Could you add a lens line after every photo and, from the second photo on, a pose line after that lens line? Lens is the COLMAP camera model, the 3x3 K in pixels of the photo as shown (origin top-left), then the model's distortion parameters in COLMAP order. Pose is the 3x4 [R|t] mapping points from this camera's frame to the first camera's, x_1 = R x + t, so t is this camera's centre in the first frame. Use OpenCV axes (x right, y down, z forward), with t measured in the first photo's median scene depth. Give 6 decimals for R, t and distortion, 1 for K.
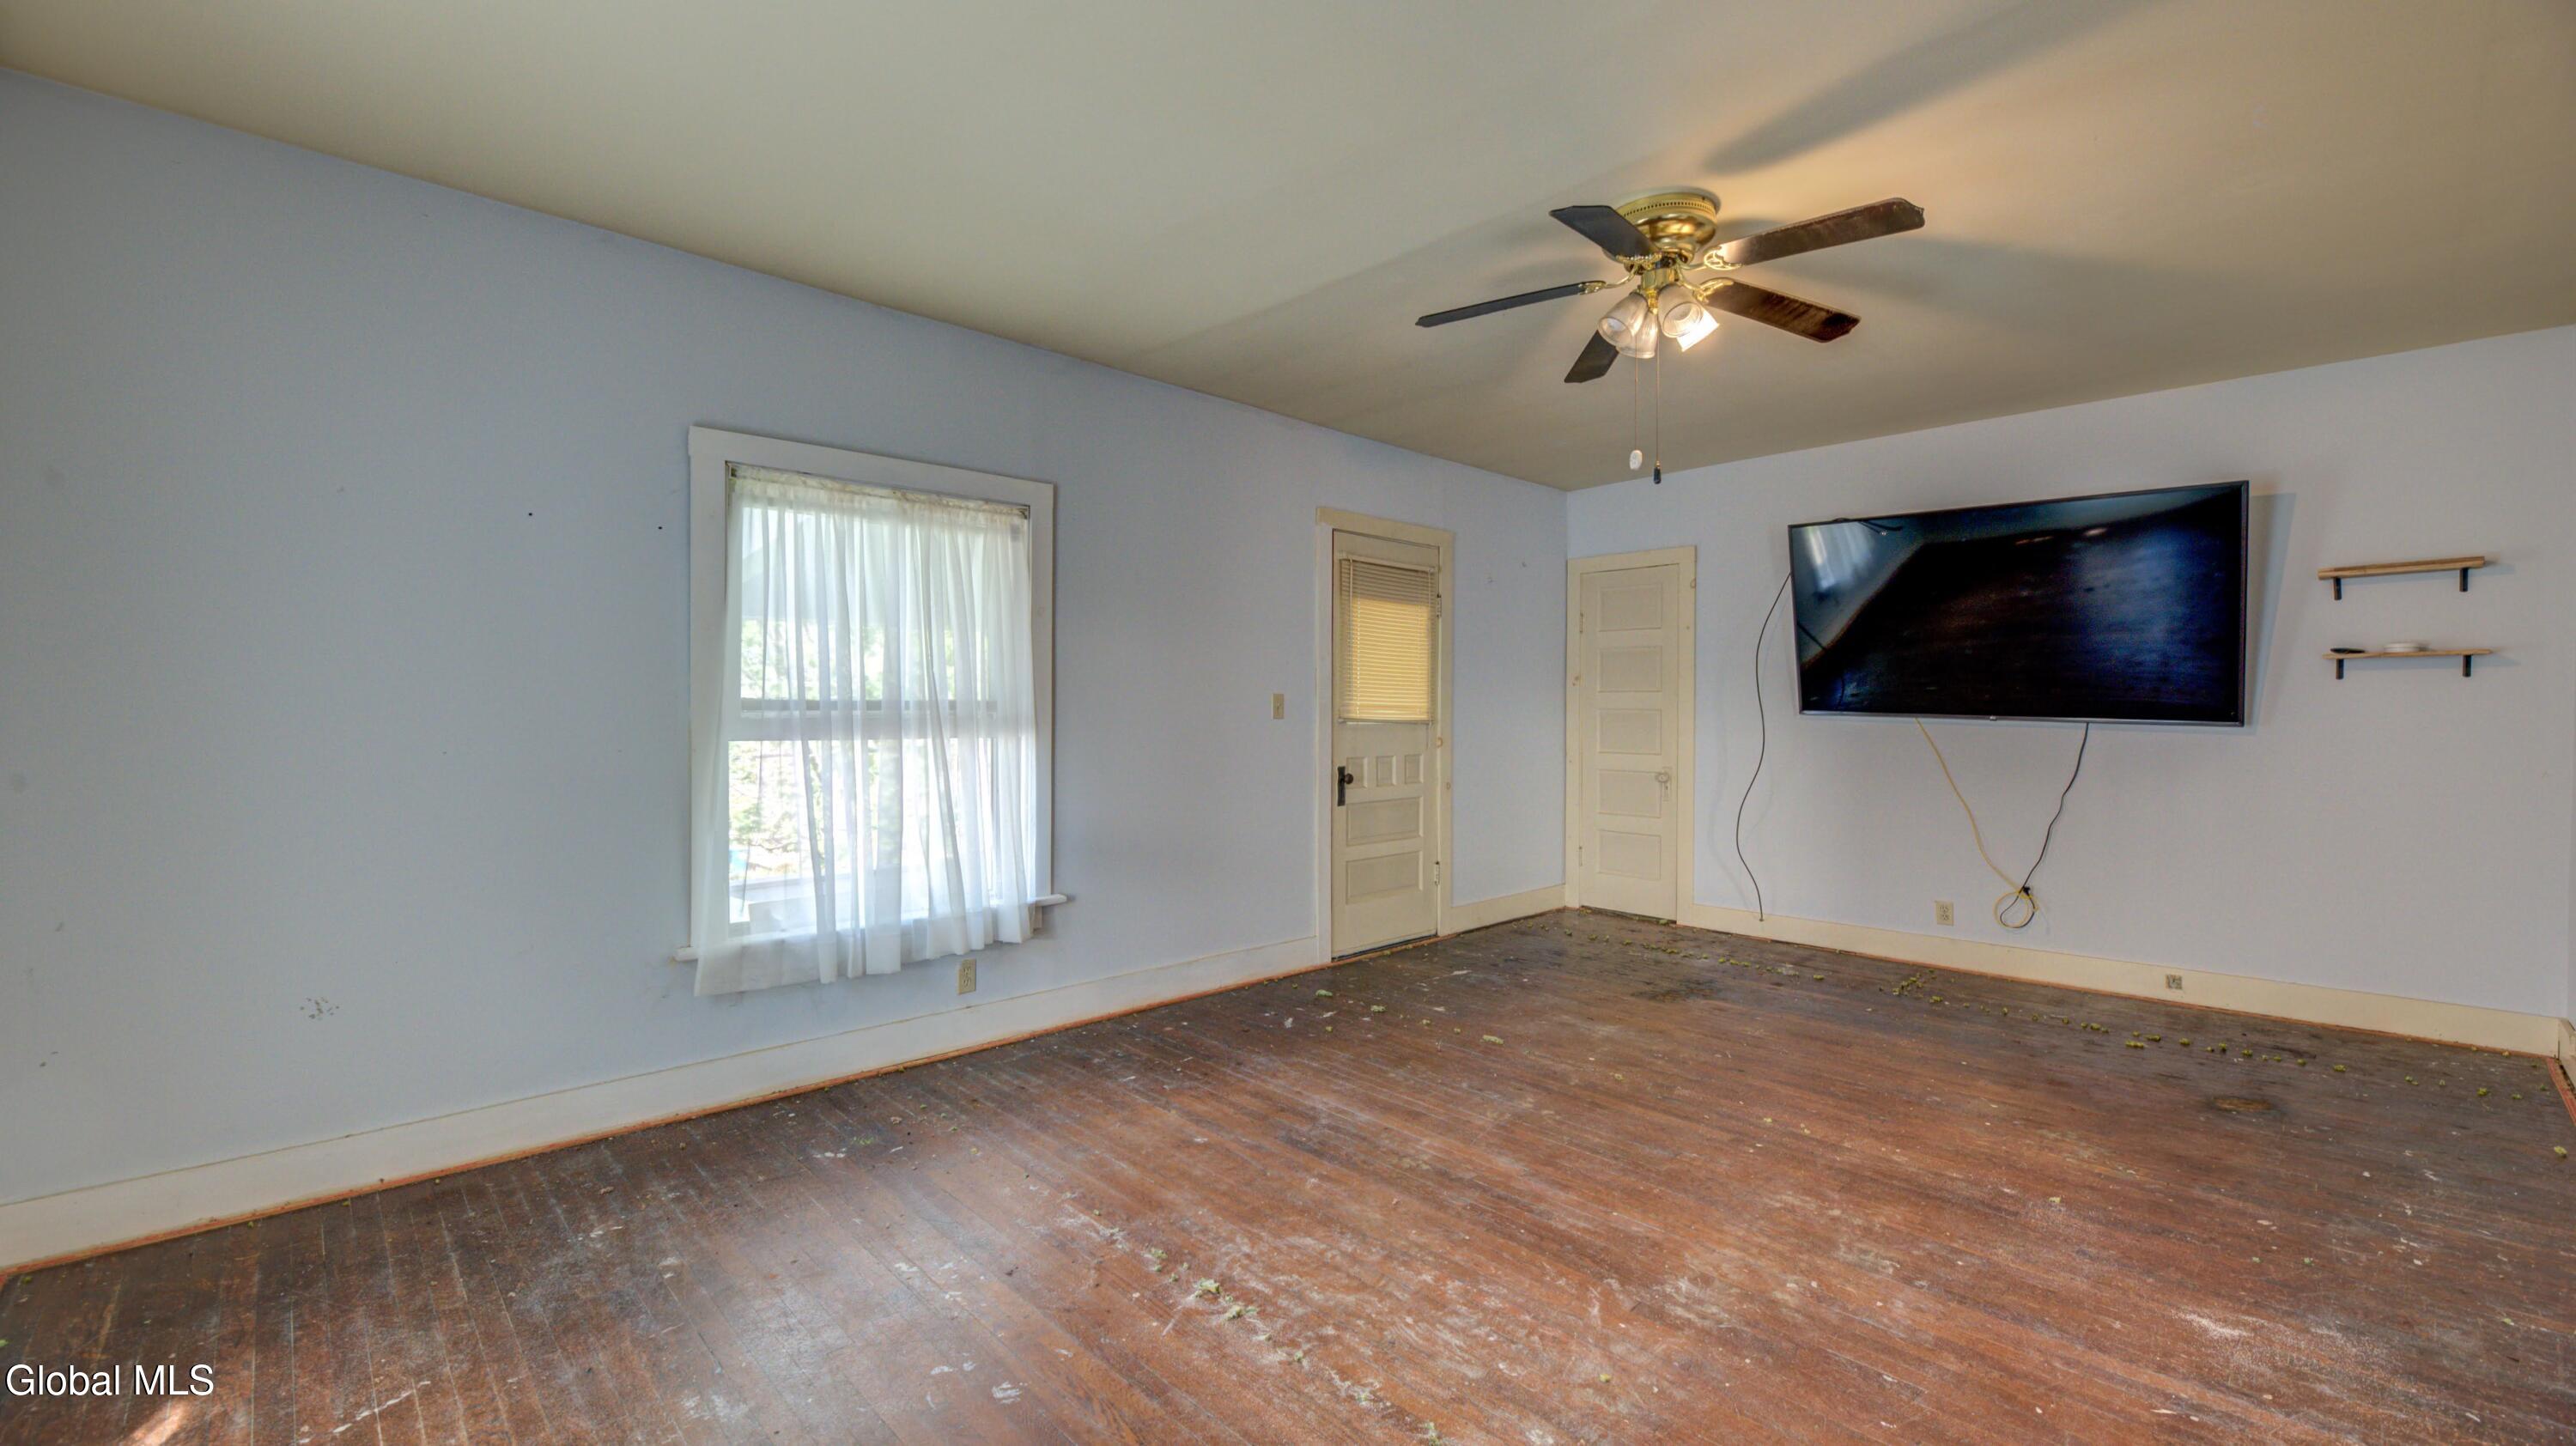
lens RADIAL K [[1046.8, 0, 1276.2], [0, 1046.8, 678.9], [0, 0, 1]] dist [-0.002266, -0.000425]
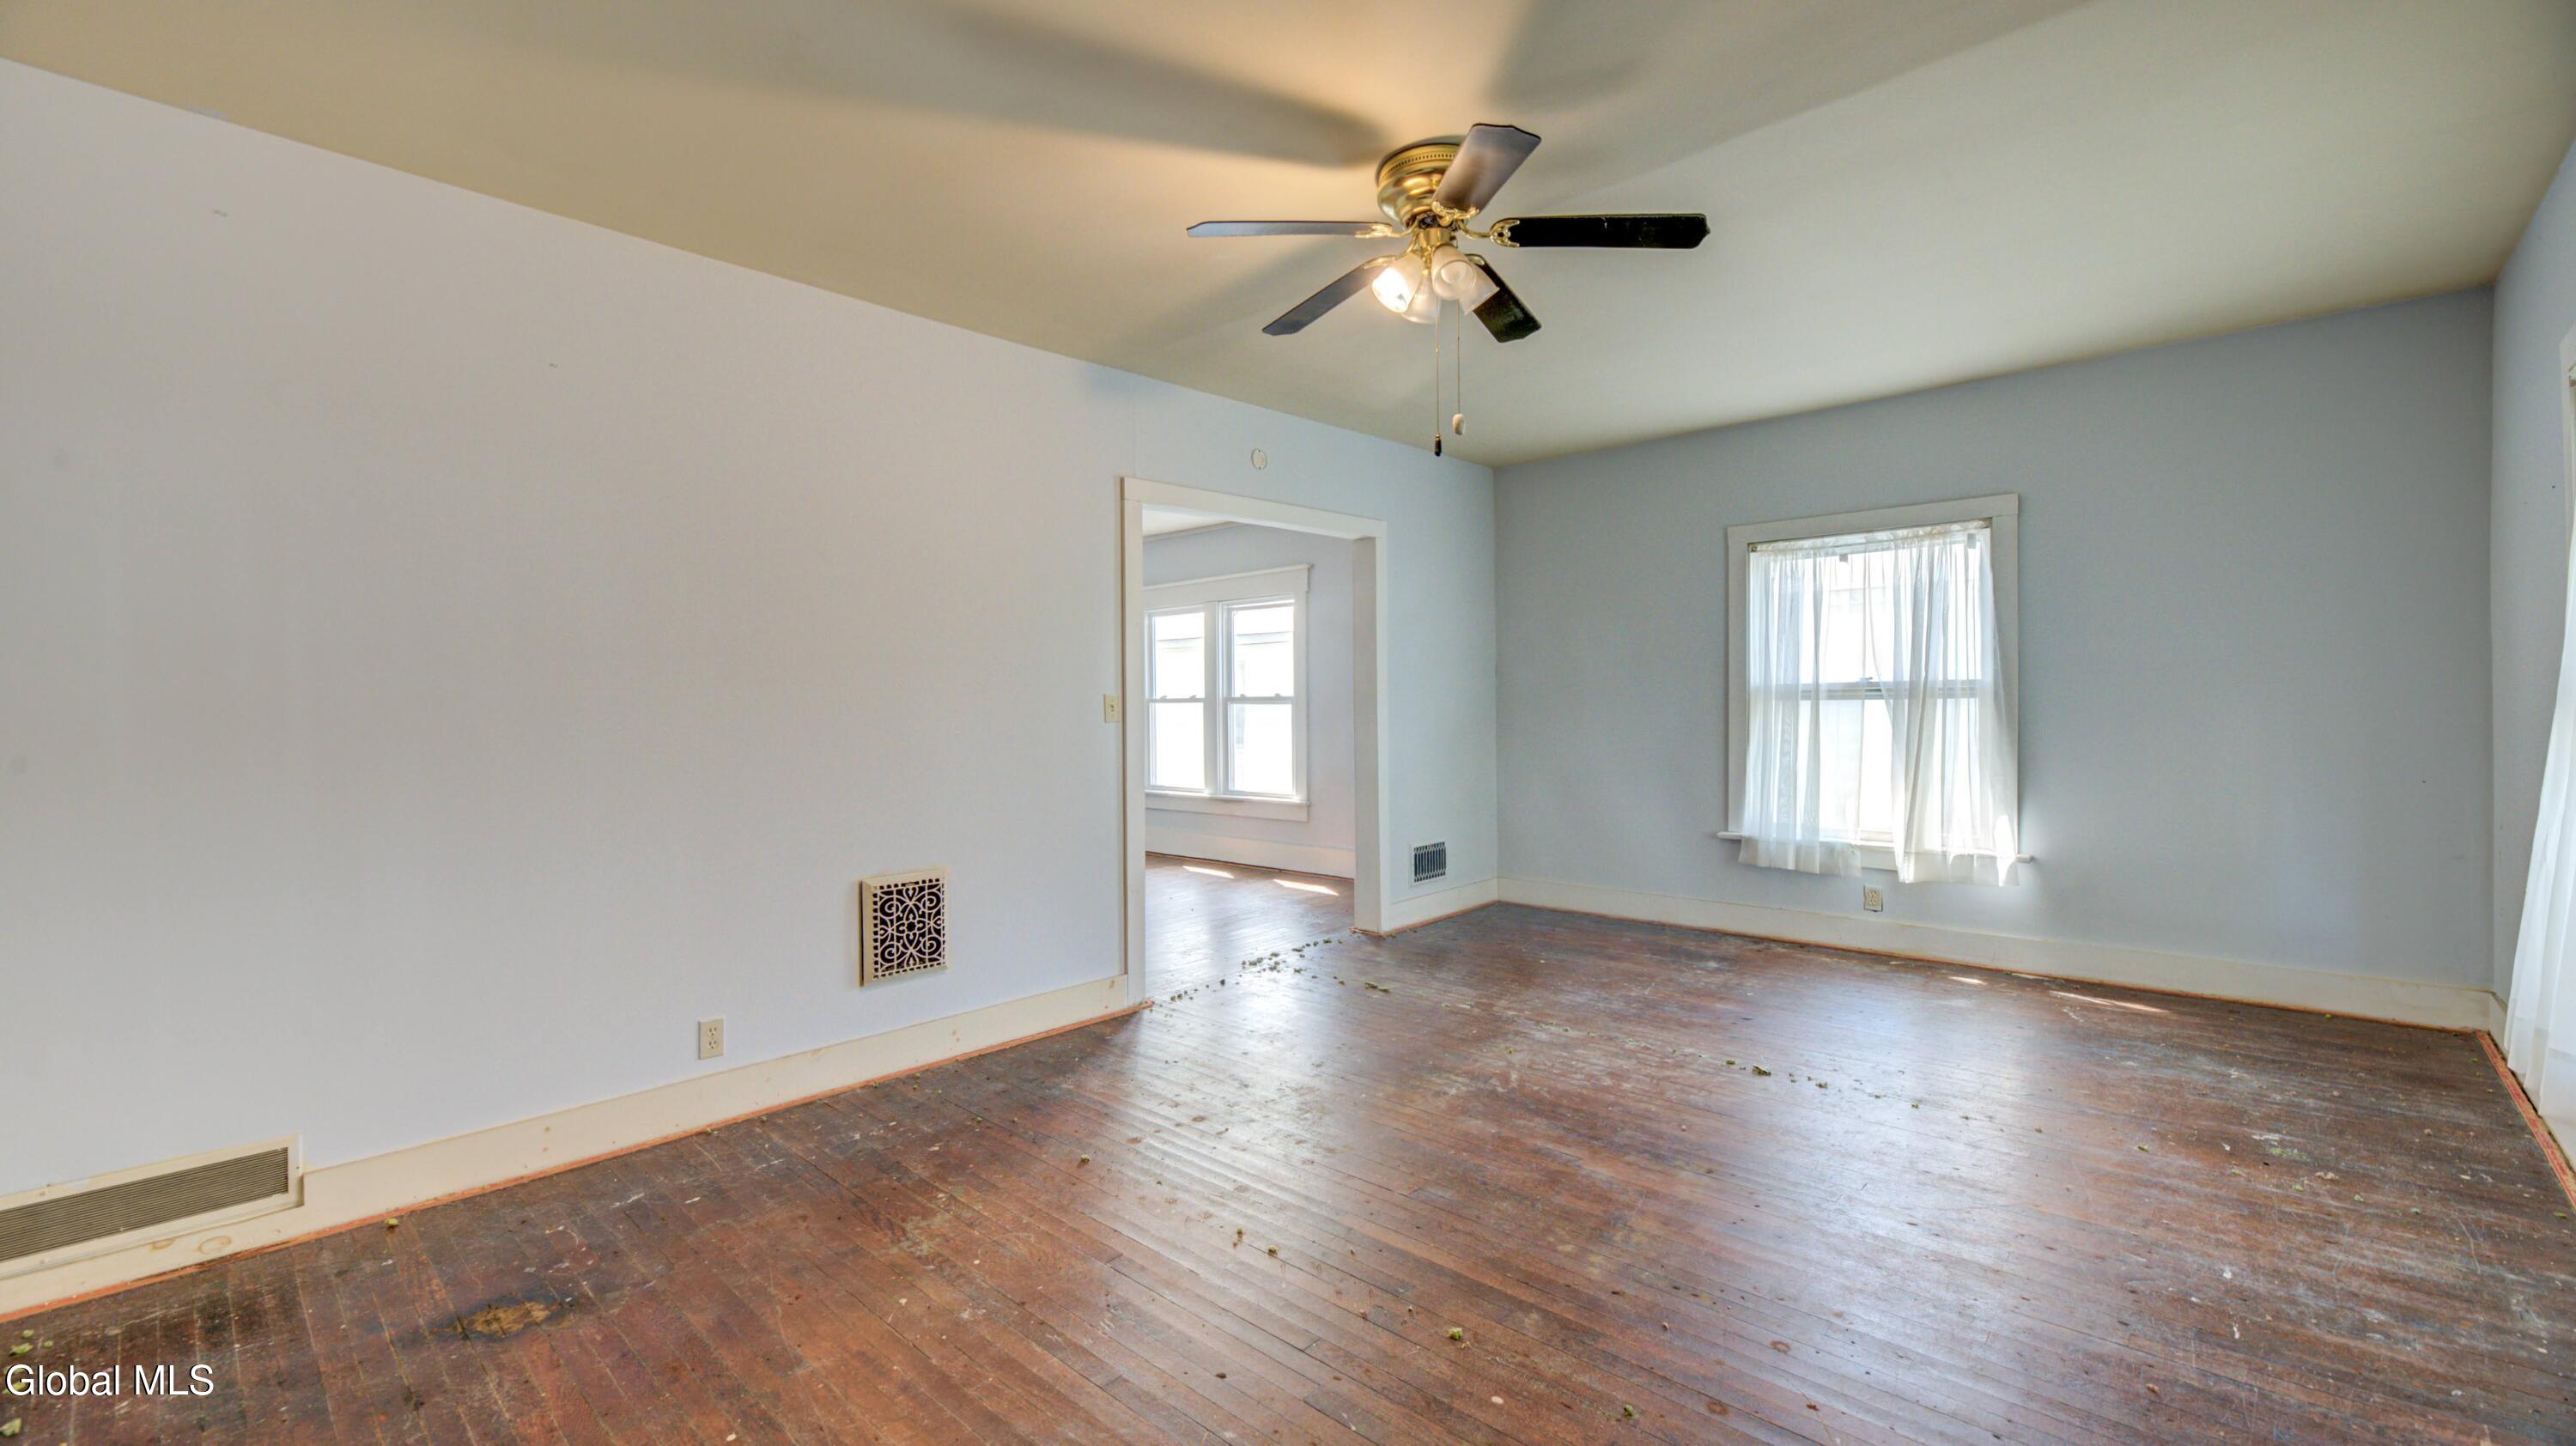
lens RADIAL K [[1064.2, 0, 1288.0], [0, 1064.2, 723.0], [0, 0, 1]] dist [-0.002290, -0.000226]
pose [[-0.997982, 0.012440, -0.062271, 0.540381], [0.013247, 0.999833, -0.012562, 0.063085], [0.062105, -0.013361, -0.997980, 1.892954]]
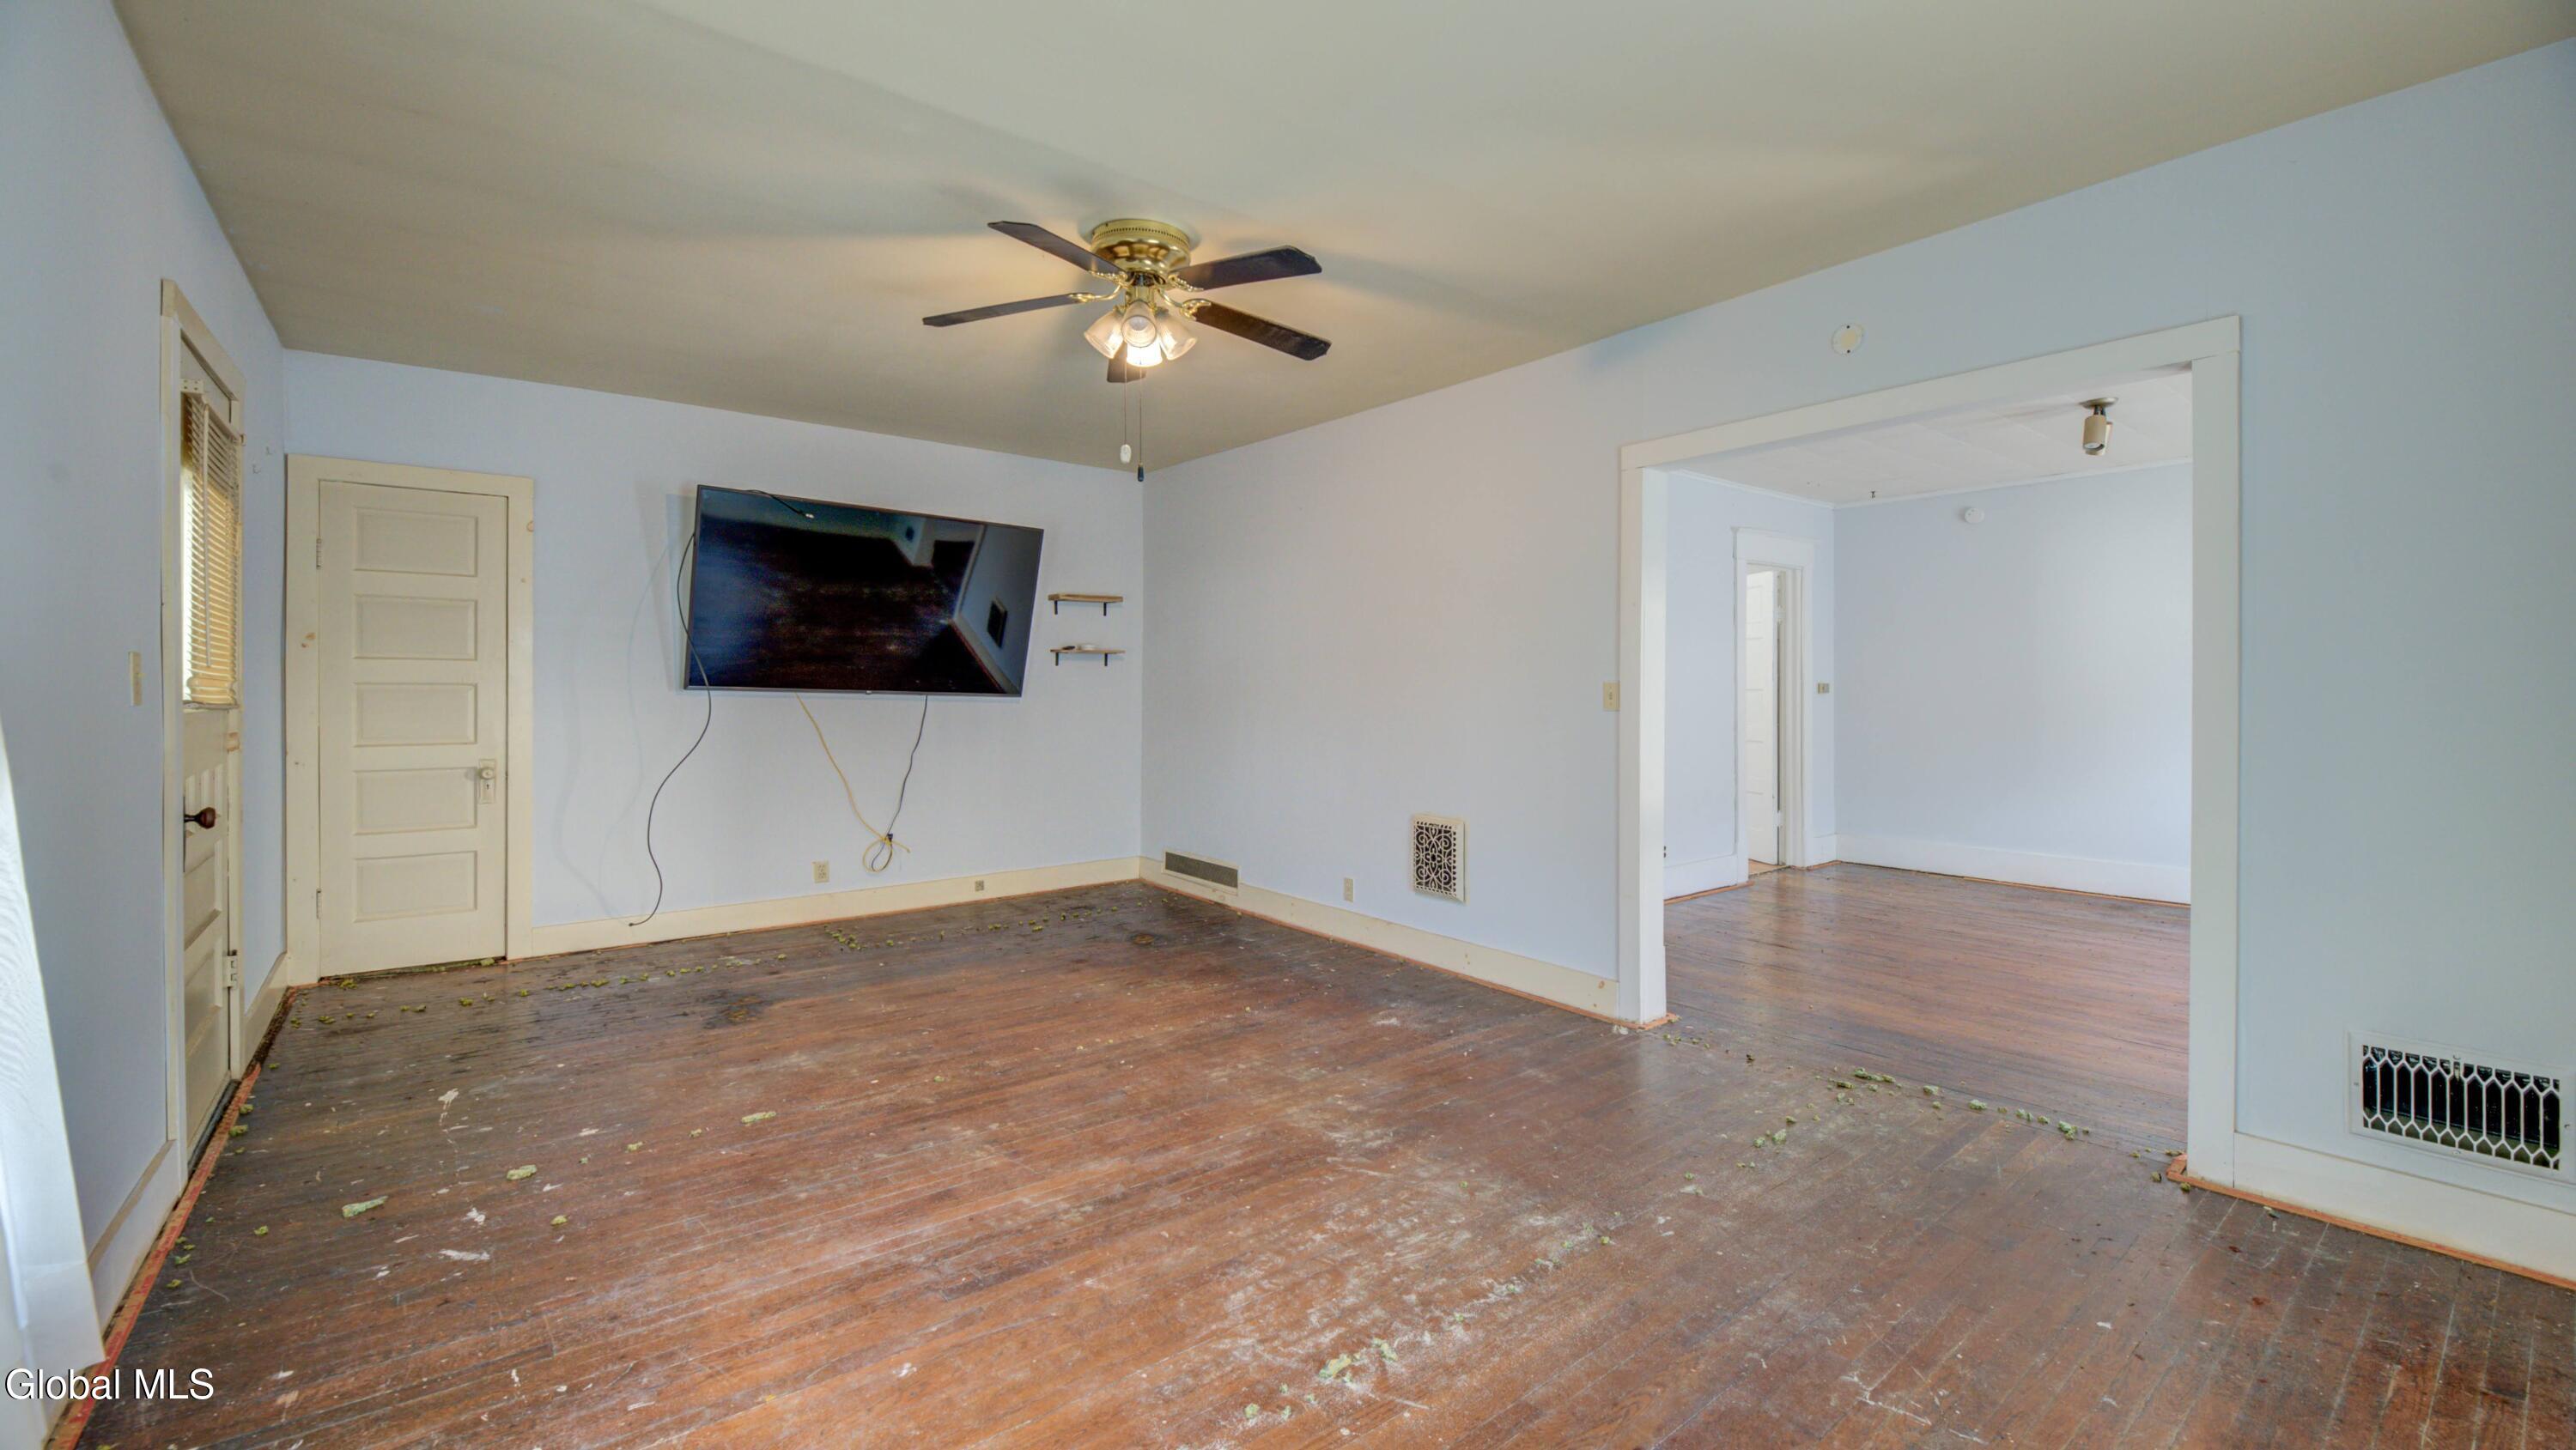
lens RADIAL K [[1046.7, 0, 1276.2], [0, 1046.7, 680.9], [0, 0, 1]] dist [-0.002266, -0.000425]
pose [[0.097549, 0.001806, 0.995229, -0.694536], [-0.031999, 0.999487, 0.001323, 0.014079], [-0.994716, -0.031975, 0.097557, 0.740212]]
